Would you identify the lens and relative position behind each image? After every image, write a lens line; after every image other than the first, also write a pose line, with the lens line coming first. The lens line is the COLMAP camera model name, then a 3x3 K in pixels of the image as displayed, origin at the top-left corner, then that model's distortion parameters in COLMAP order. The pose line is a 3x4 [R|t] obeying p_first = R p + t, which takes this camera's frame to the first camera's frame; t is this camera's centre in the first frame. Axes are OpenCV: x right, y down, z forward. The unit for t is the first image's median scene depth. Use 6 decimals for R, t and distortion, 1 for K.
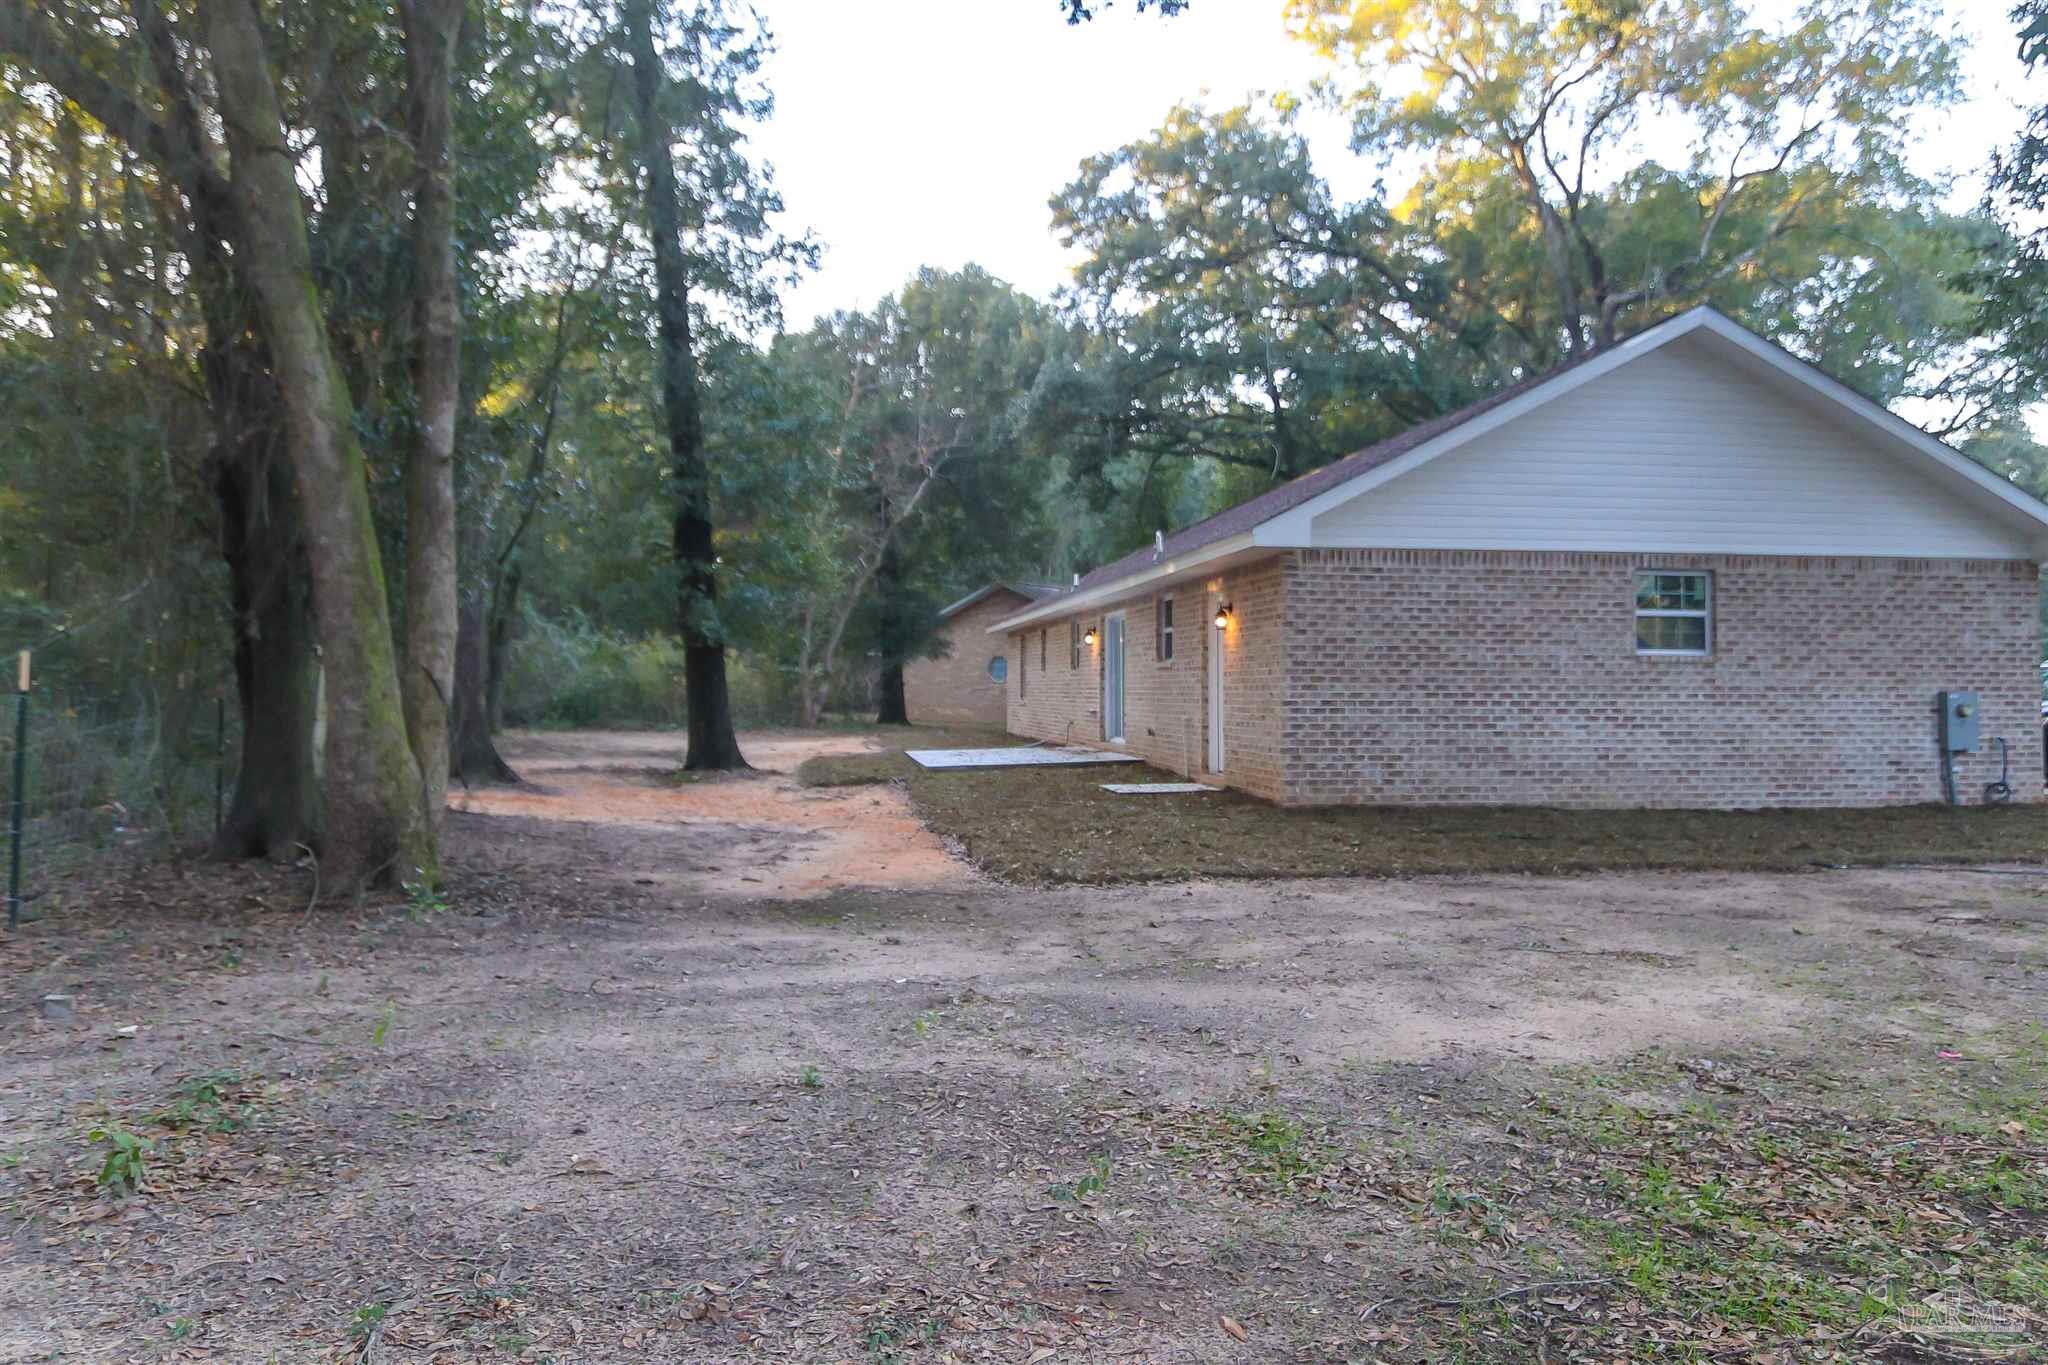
lens RADIAL K [[1490.3, 0, 1024.0], [0, 1490.3, 682.5], [0, 0, 1]] dist [0.036489, 0.000229]
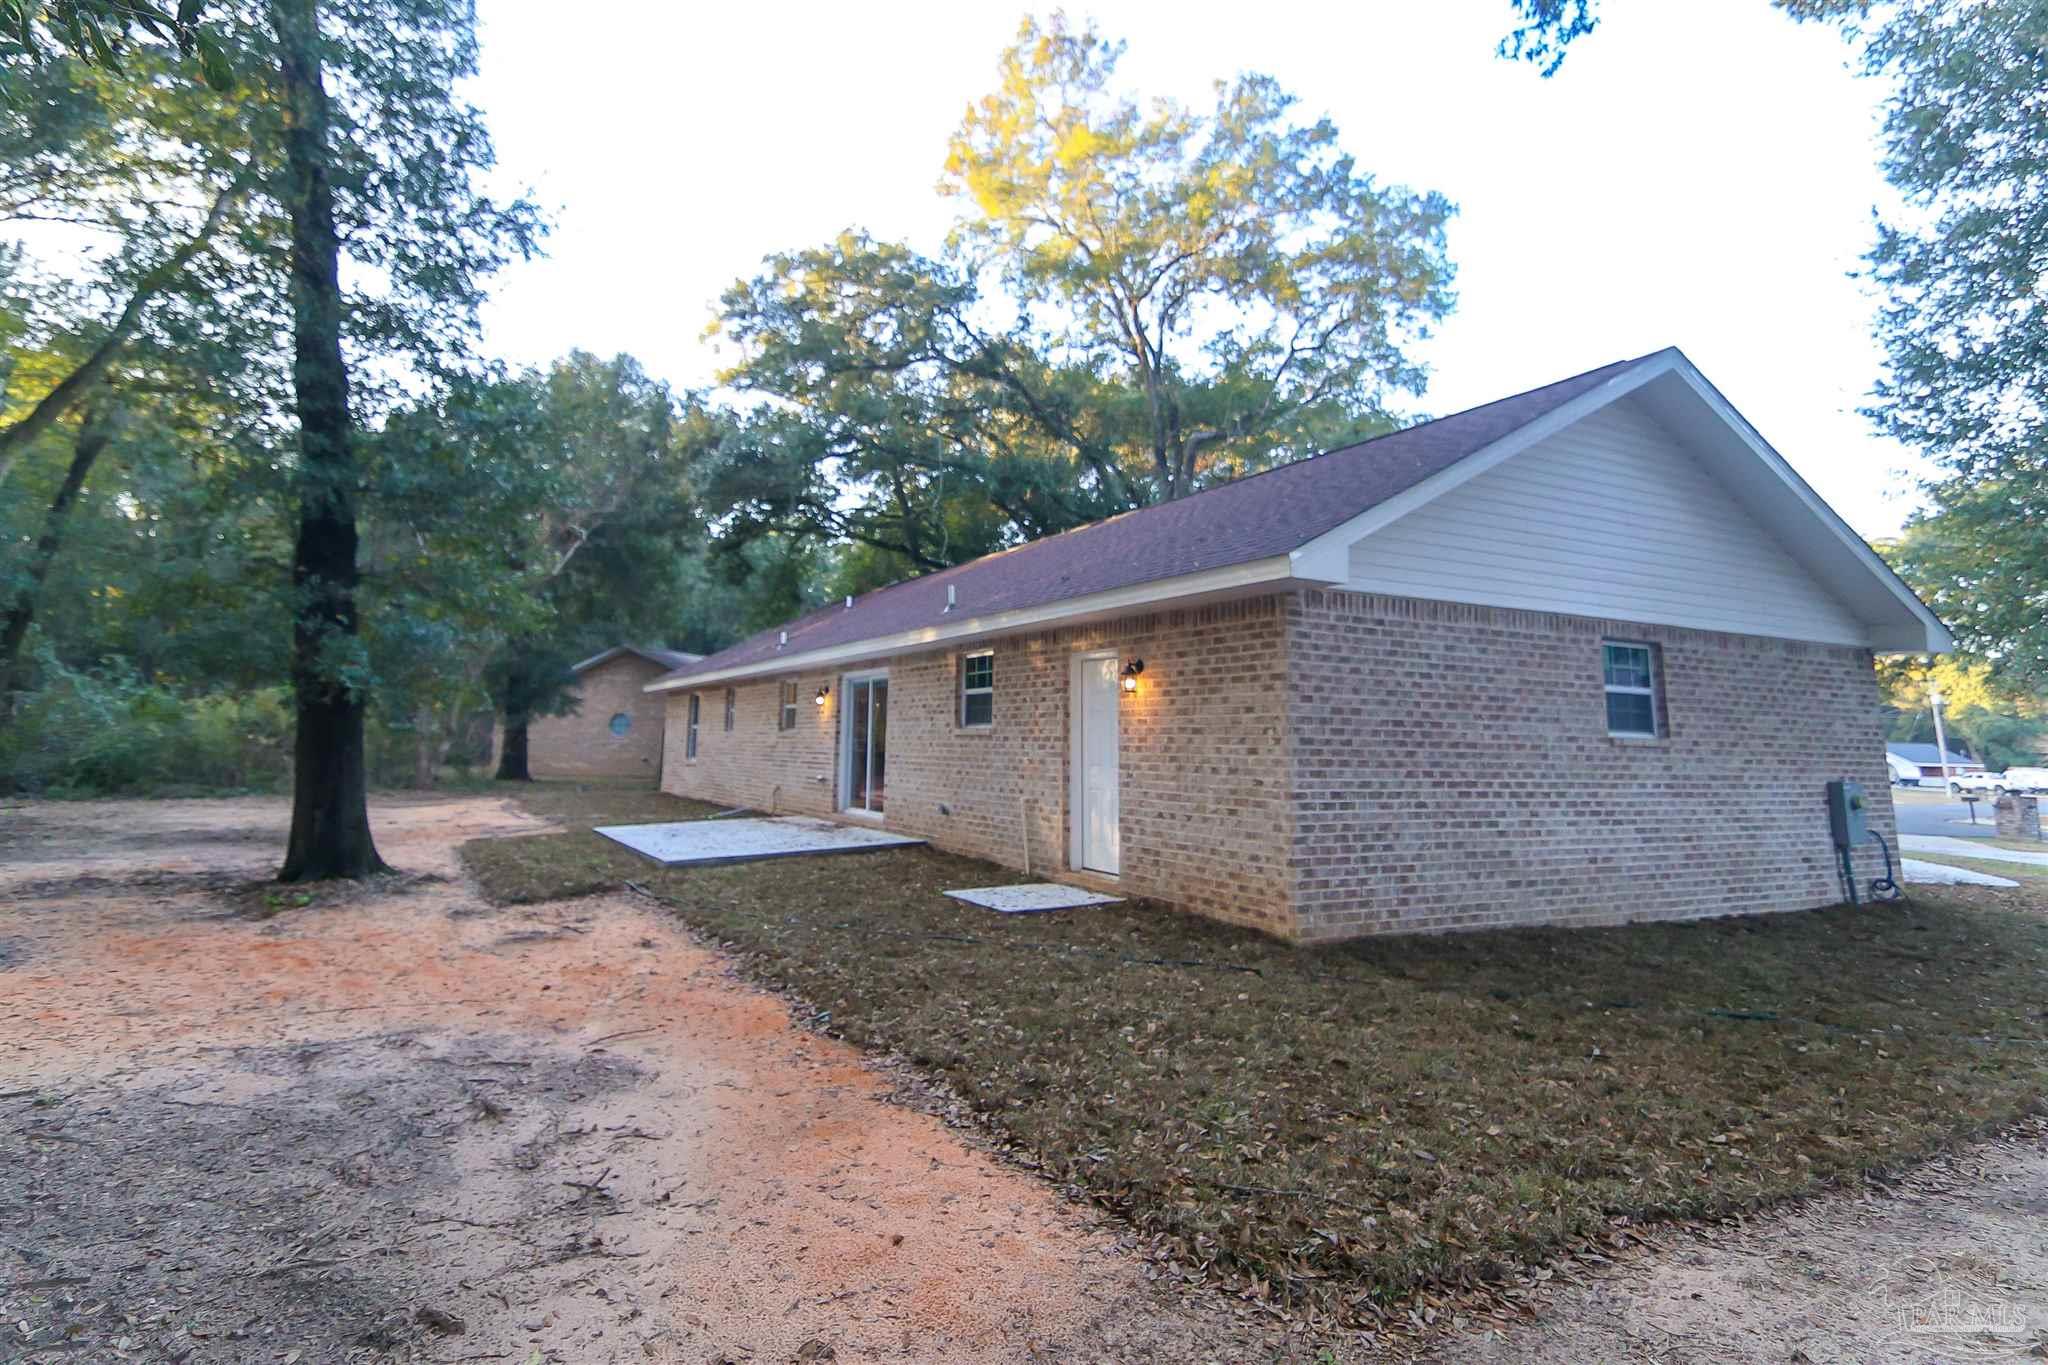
lens RADIAL K [[1036.7, 0, 980.5], [0, 1036.7, 600.9], [0, 0, 1]] dist [0.118926, -0.031057]
pose [[0.932423, 0.055747, 0.357042, -0.151950], [-0.010490, 0.991788, -0.127458, -0.013248], [-0.361216, 0.115100, 0.925351, 0.545948]]
